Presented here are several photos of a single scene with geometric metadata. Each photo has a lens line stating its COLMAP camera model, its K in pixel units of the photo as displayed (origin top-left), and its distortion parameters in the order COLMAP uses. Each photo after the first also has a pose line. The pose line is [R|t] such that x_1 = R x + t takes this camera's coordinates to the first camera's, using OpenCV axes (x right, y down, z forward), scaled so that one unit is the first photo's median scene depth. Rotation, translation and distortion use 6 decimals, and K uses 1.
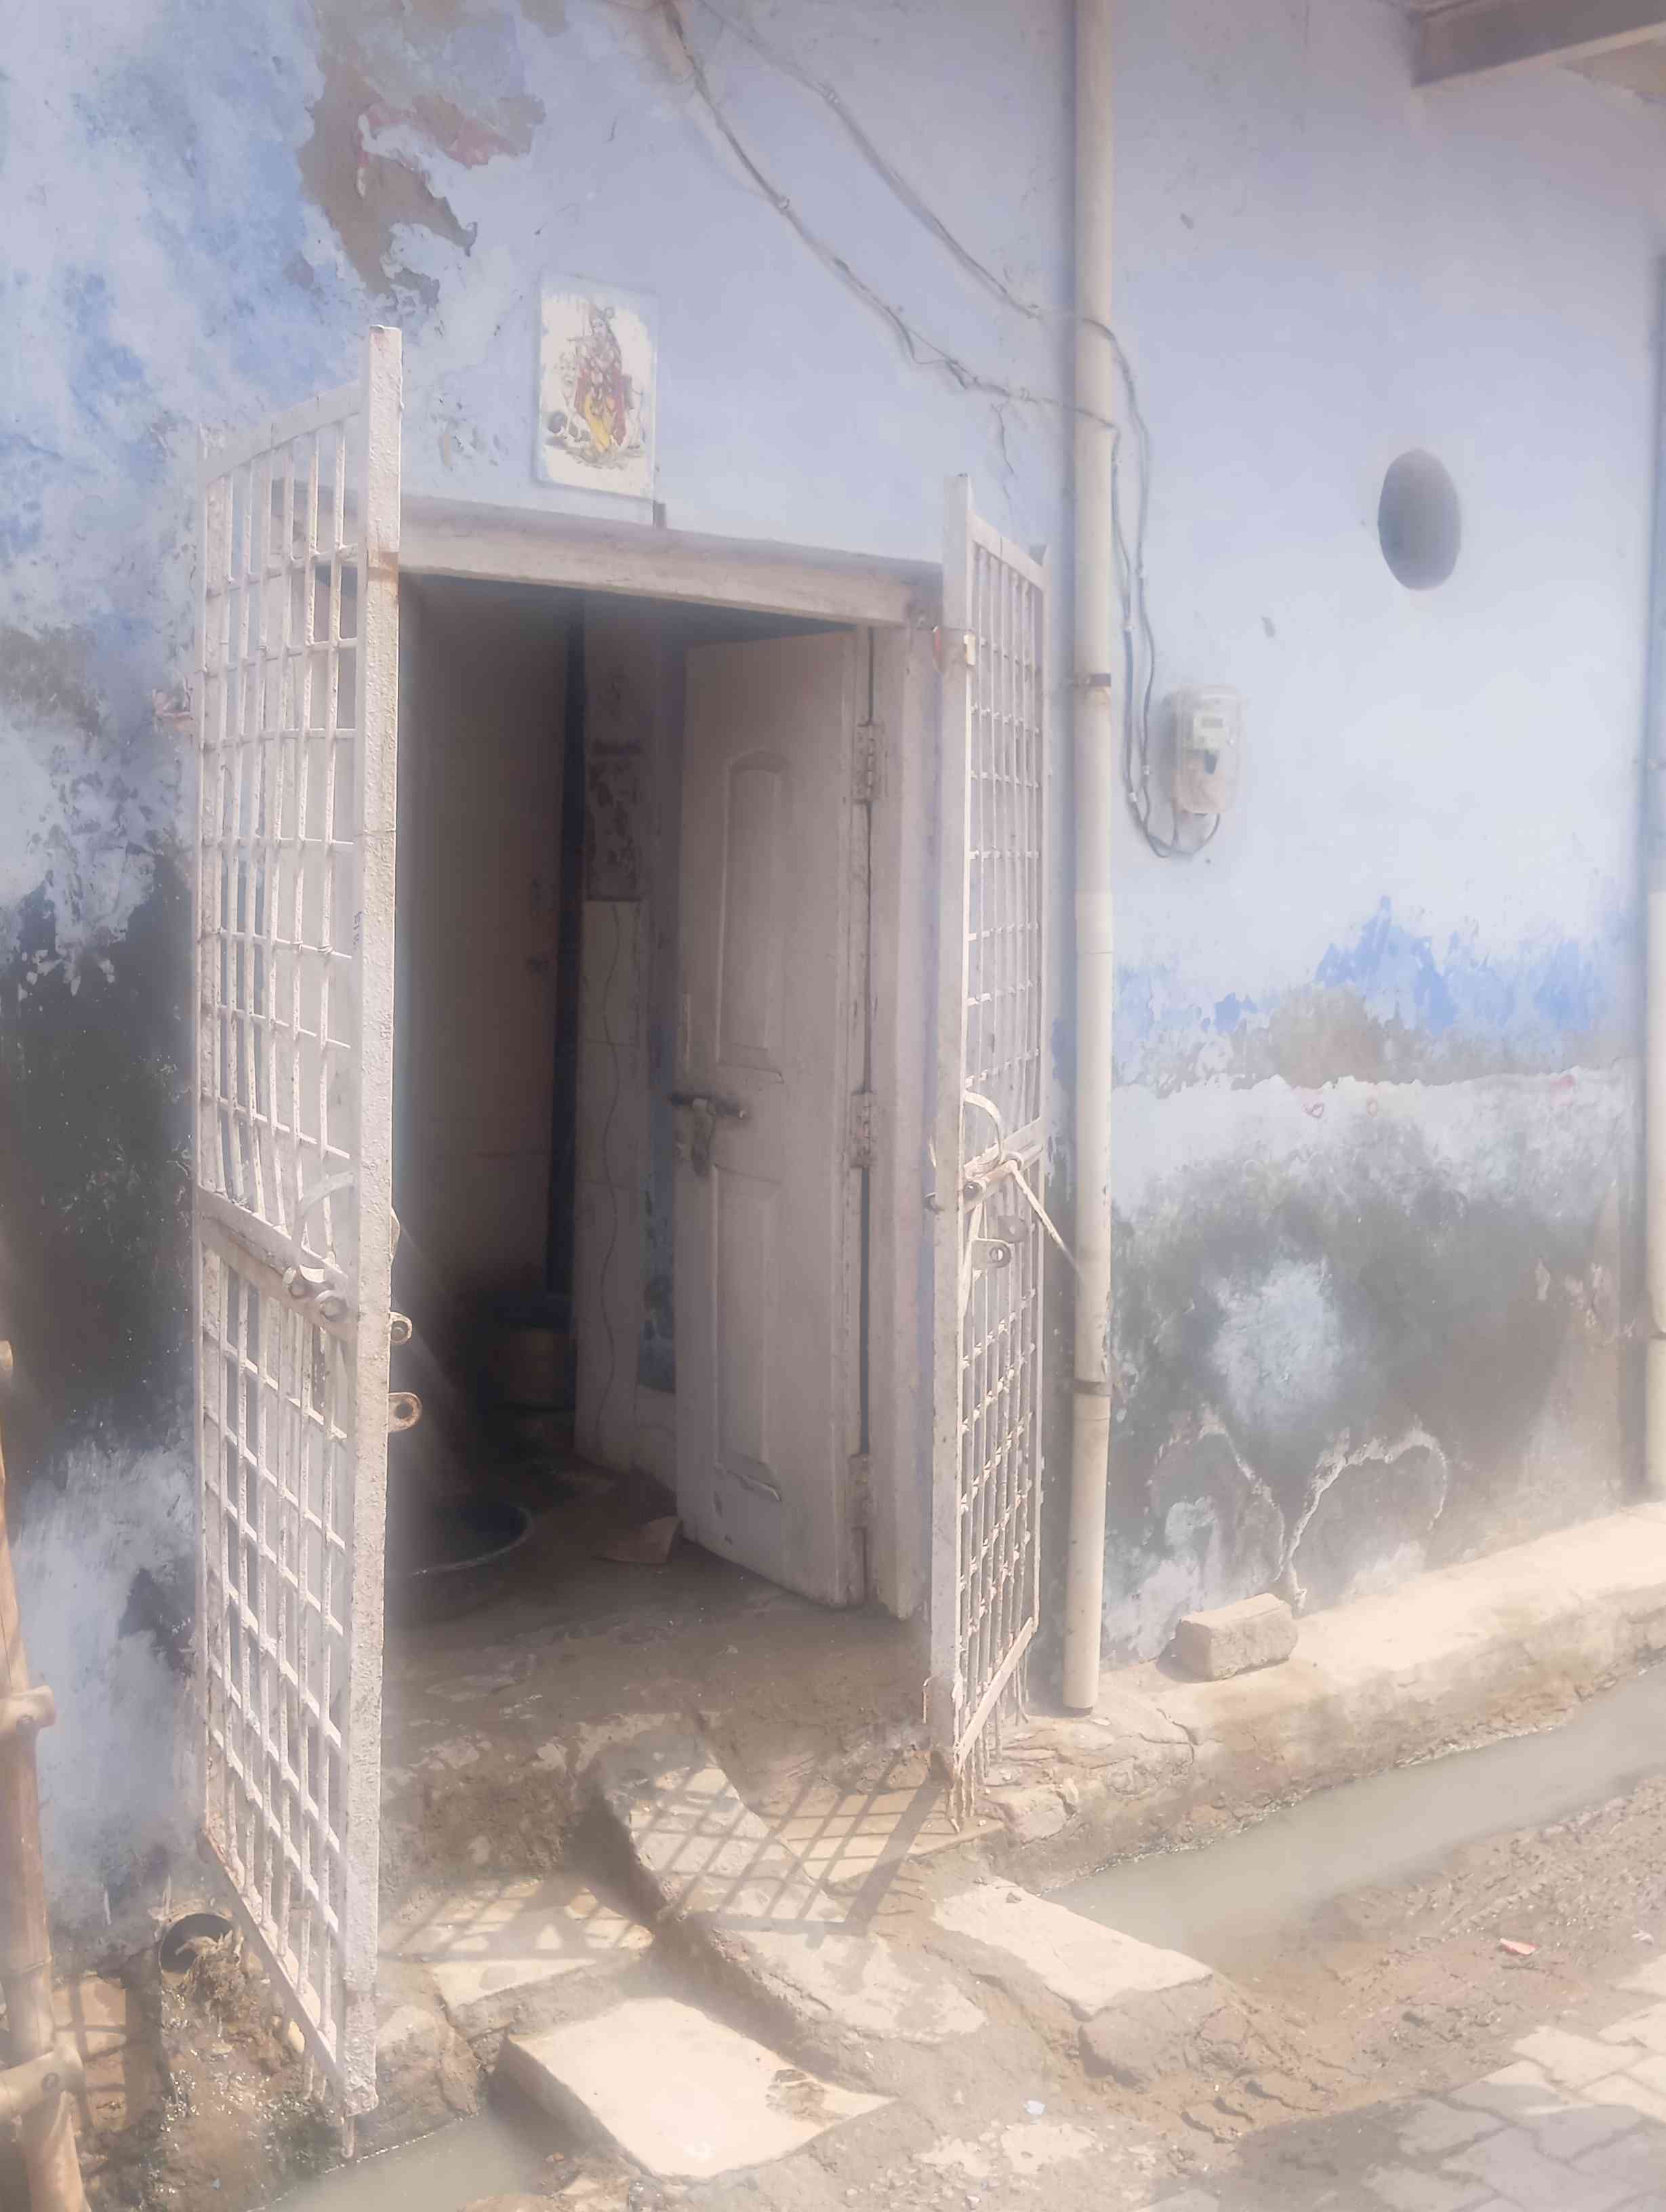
lens RADIAL K [[2568.8, 0, 803.6], [0, 2568.8, 929.1], [0, 0, 1]] dist [0.039705, -0.167515]
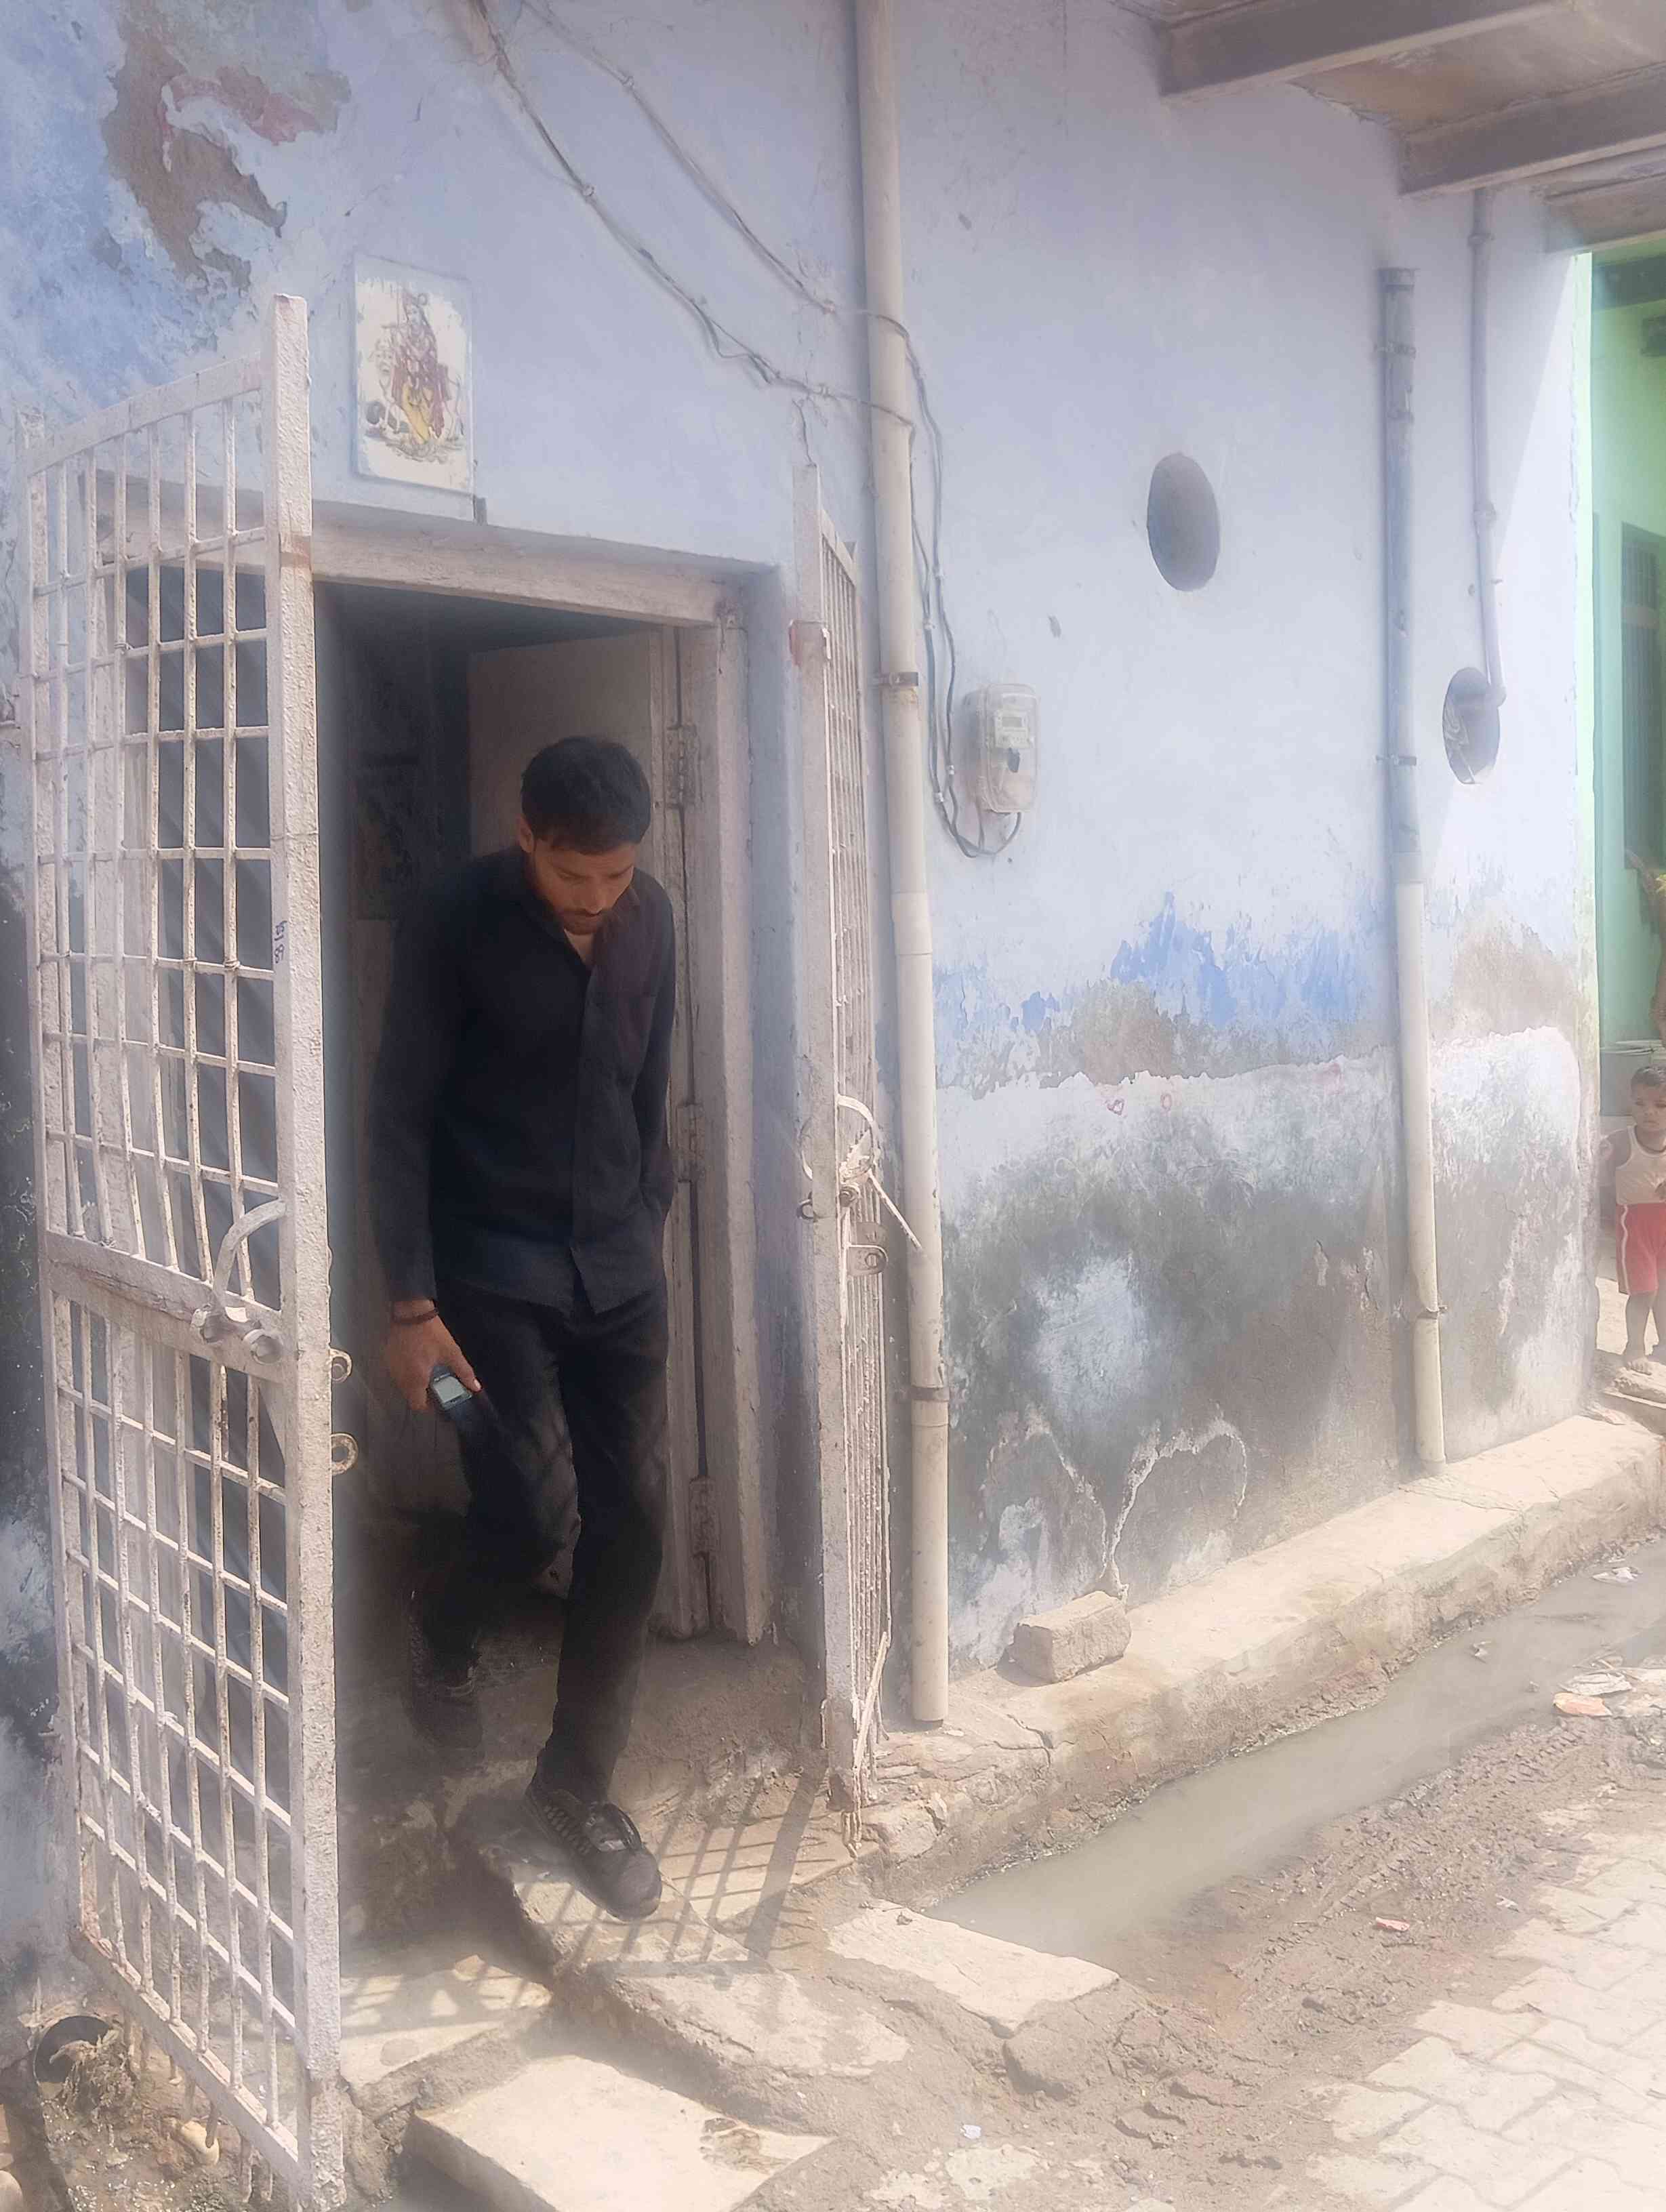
lens RADIAL K [[2568.8, 0, 803.6], [0, 2568.8, 929.1], [0, 0, 1]] dist [0.039705, -0.167515]
pose [[0.986620, -0.028554, 0.160514, -0.094119], [0.030199, 0.999513, -0.007813, 0.006399], [-0.160213, 0.012556, 0.987003, 0.033702]]
